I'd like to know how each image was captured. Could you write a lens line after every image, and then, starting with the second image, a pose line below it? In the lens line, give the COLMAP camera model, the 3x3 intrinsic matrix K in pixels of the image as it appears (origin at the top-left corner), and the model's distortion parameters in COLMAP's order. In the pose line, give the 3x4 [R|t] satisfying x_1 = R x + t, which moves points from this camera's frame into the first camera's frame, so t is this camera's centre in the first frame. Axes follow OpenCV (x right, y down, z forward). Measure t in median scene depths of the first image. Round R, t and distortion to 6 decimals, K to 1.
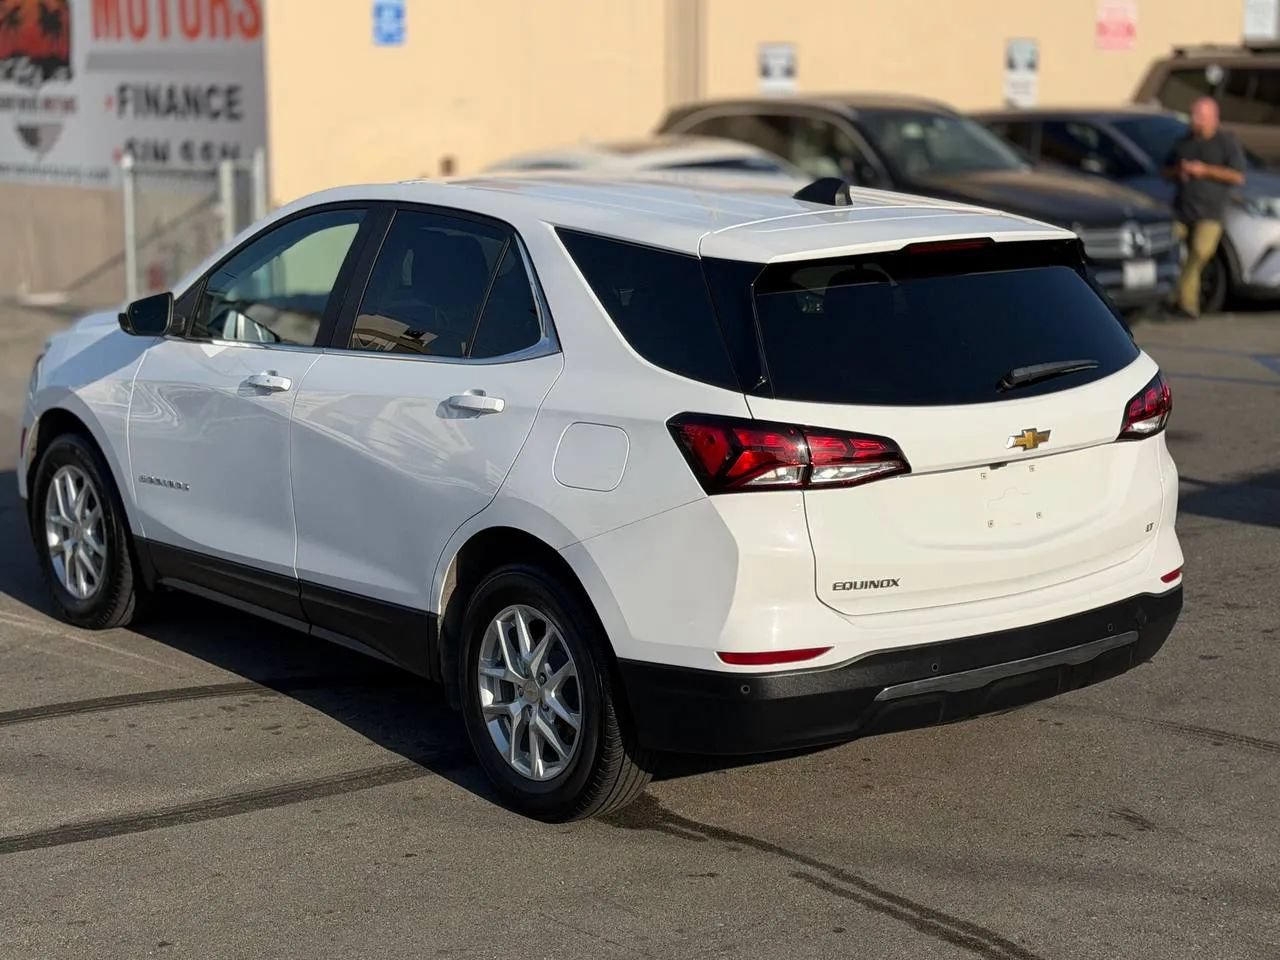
lens RADIAL K [[2345.5, 0, 640.0], [0, 2345.5, 480.0], [0, 0, 1]] dist [0.160170, -0.052386]
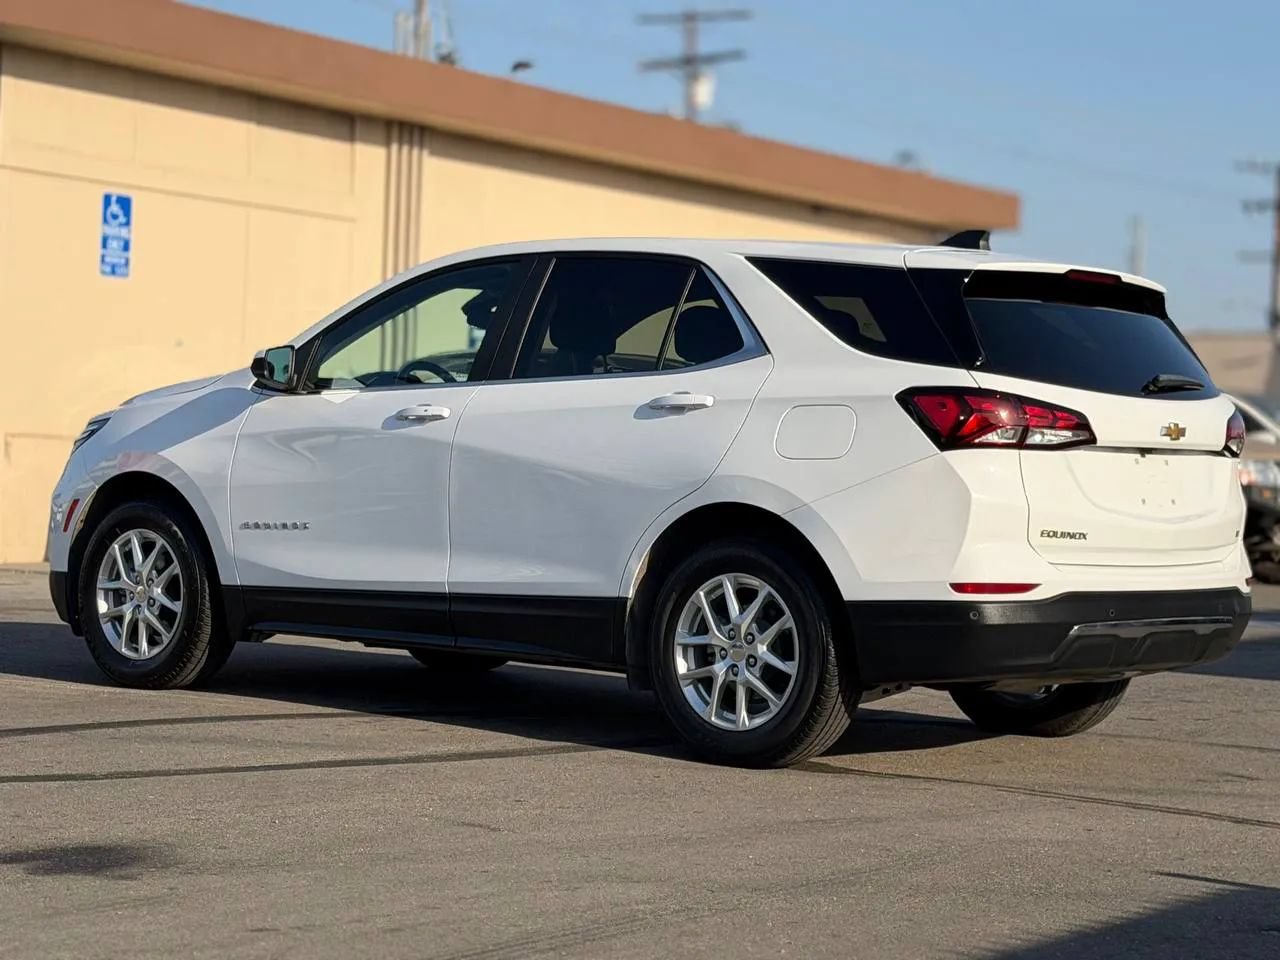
lens RADIAL K [[2743.3, 0, 640.0], [0, 2743.3, 480.0], [0, 0, 1]] dist [0.186512, 0.004979]
pose [[0.978046, 0.038911, 0.204725, -0.366345], [-0.004707, 0.986287, -0.164972, 0.227587], [-0.208337, 0.160387, 0.964817, -0.275424]]
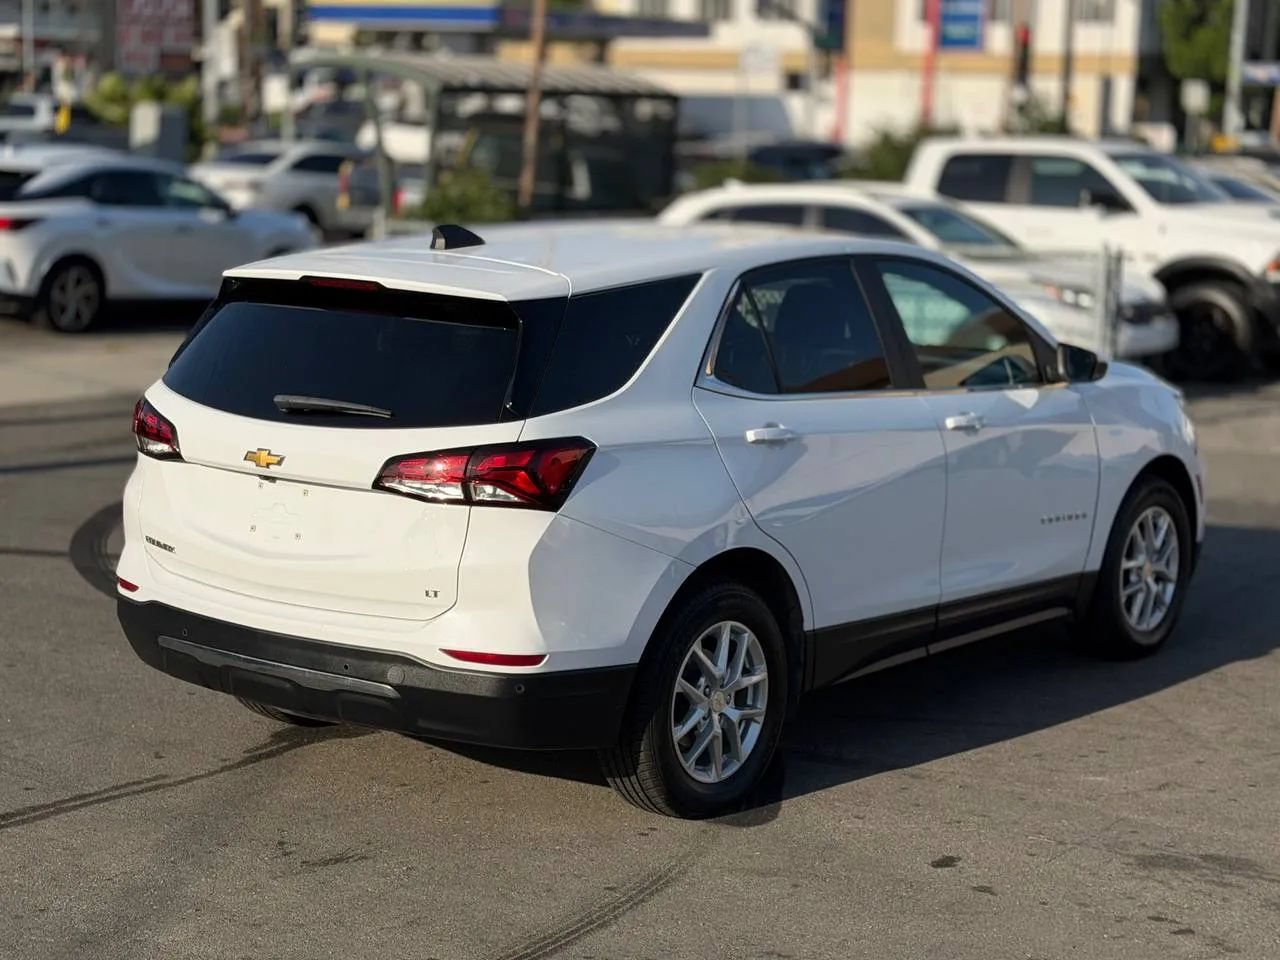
lens RADIAL K [[2345.5, 0, 640.0], [0, 2345.5, 480.0], [0, 0, 1]] dist [0.160170, -0.052386]
pose [[0.245530, 0.162092, -0.955741, 1.195008], [-0.198256, 0.973478, 0.114168, -0.159079], [0.948899, 0.161449, 0.271154, 0.830003]]
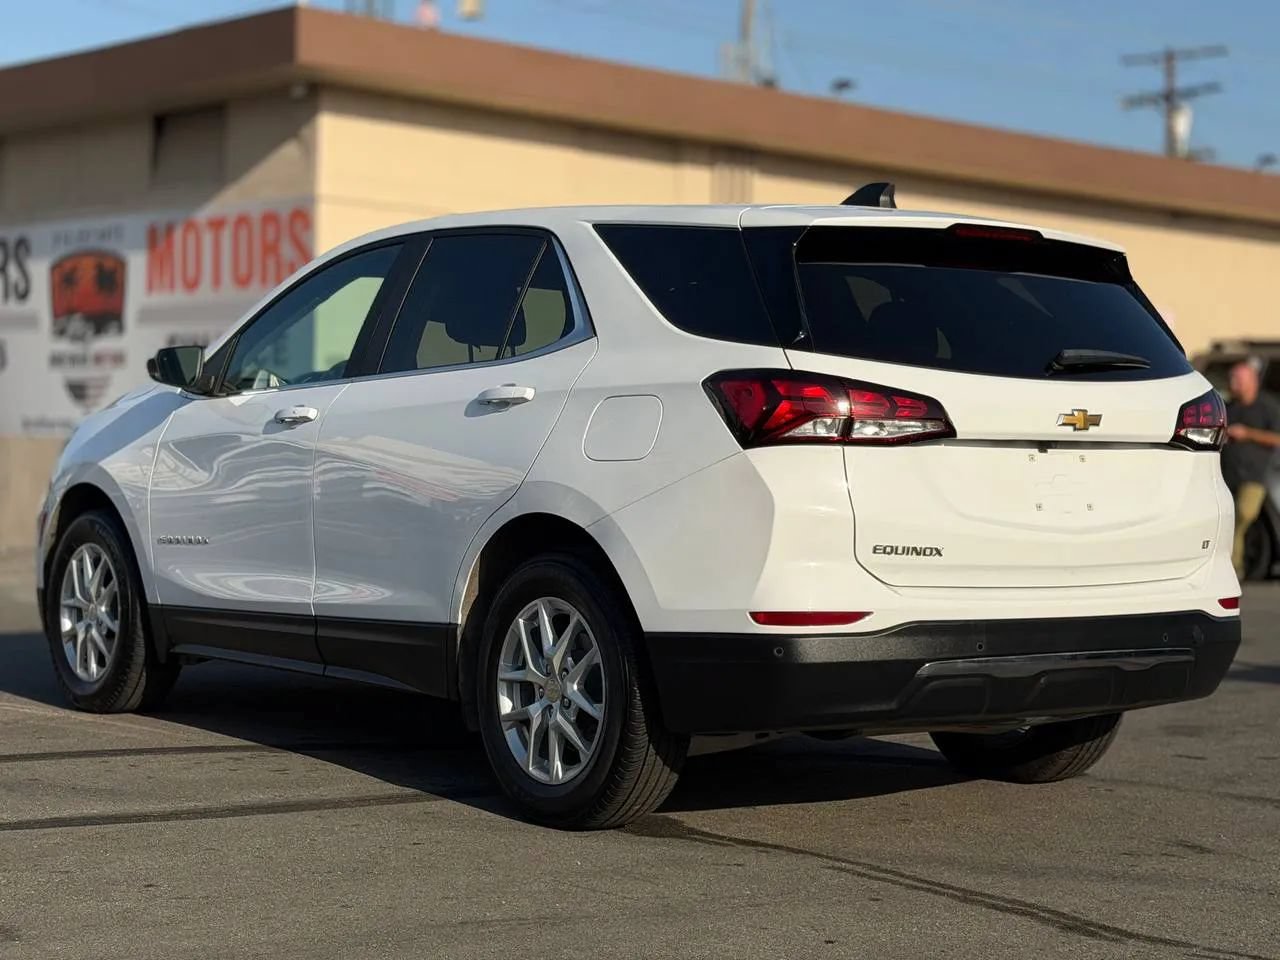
lens RADIAL K [[2345.5, 0, 640.0], [0, 2345.5, 480.0], [0, 0, 1]] dist [0.160170, -0.052386]
pose [[0.999506, 0.026170, -0.017404, 0.003323], [-0.028634, 0.986538, -0.161009, 0.158952], [0.012956, 0.161428, 0.986800, 0.050156]]
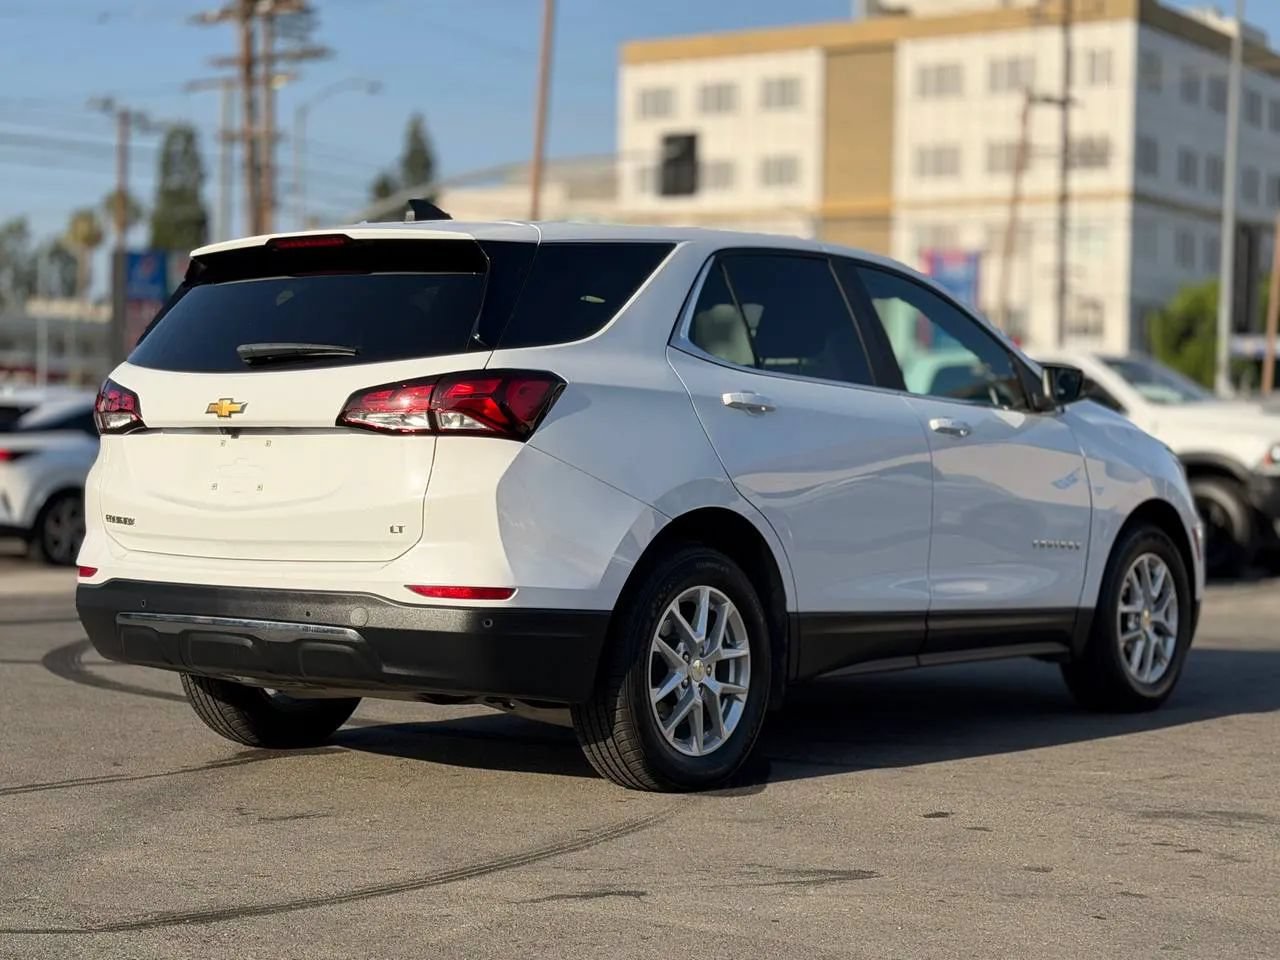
lens RADIAL K [[2345.5, 0, 640.0], [0, 2345.5, 480.0], [0, 0, 1]] dist [0.160170, -0.052386]
pose [[0.244182, 0.021154, -0.969499, 1.184849], [-0.186015, 0.982218, -0.025419, 0.006468], [0.951721, 0.186548, 0.243775, 0.881151]]
